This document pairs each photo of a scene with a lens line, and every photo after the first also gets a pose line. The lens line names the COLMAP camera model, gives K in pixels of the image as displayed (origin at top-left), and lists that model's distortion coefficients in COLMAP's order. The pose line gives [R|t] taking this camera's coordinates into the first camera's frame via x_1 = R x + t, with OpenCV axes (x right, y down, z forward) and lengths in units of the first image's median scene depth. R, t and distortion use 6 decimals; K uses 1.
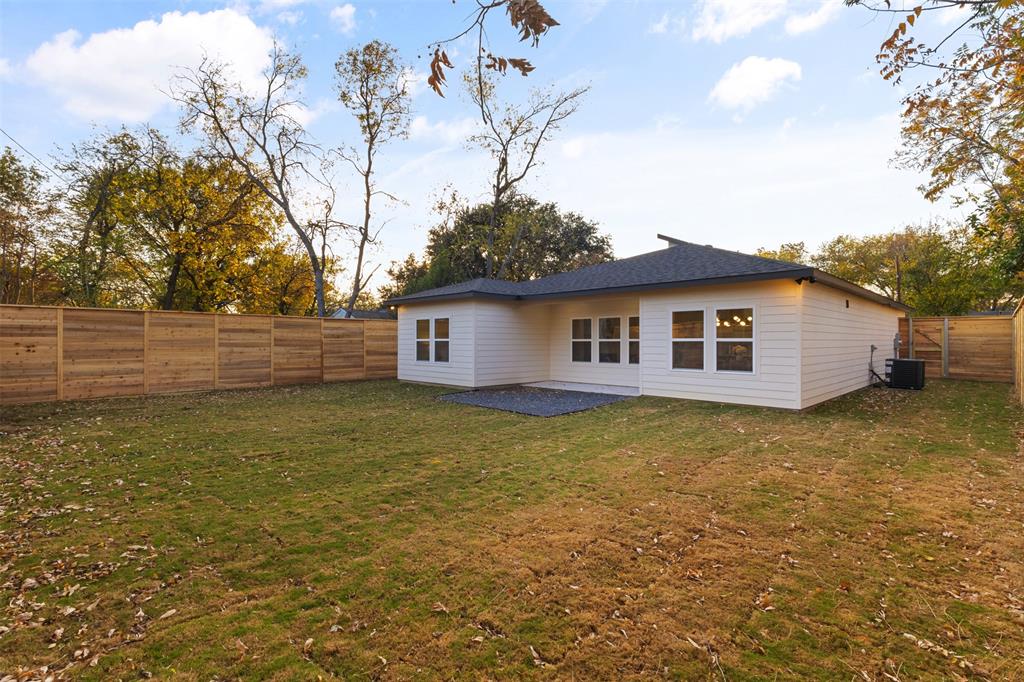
lens RADIAL K [[470.2, 0, 508.5], [0, 470.2, 342.1], [0, 0, 1]] dist [0.000599, 0.001115]
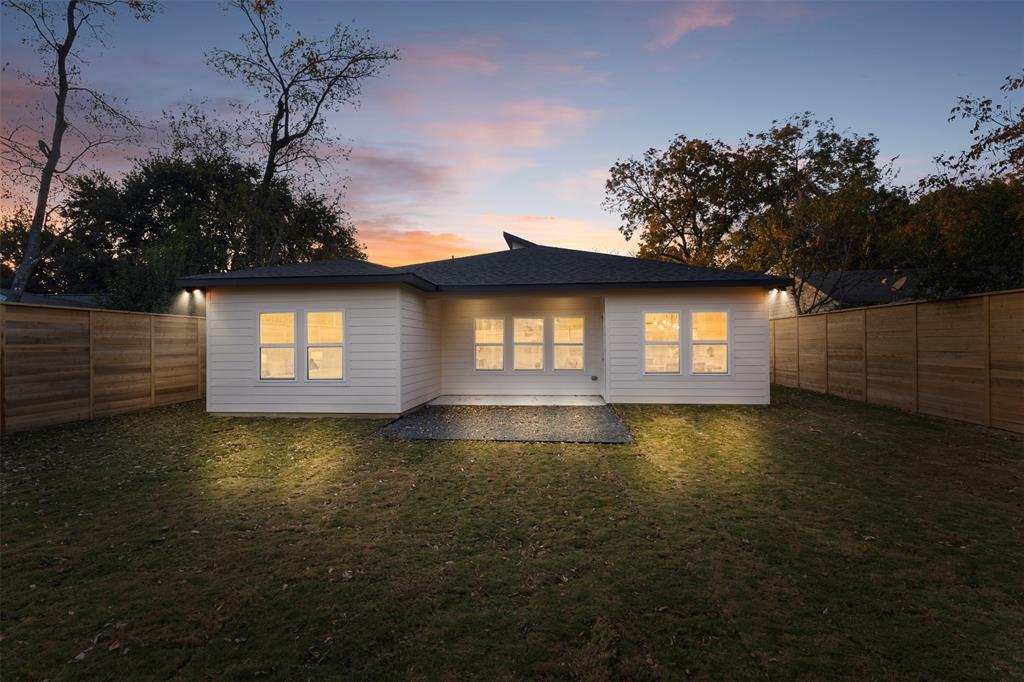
lens RADIAL K [[470.2, 0, 512.4], [0, 470.2, 339.3], [0, 0, 1]] dist [0.000599, 0.001115]
pose [[0.762439, 0.000515, 0.647060, -0.288774], [0.008982, 0.999895, -0.011379, -0.002836], [-0.646998, 0.014488, 0.762354, 0.264513]]
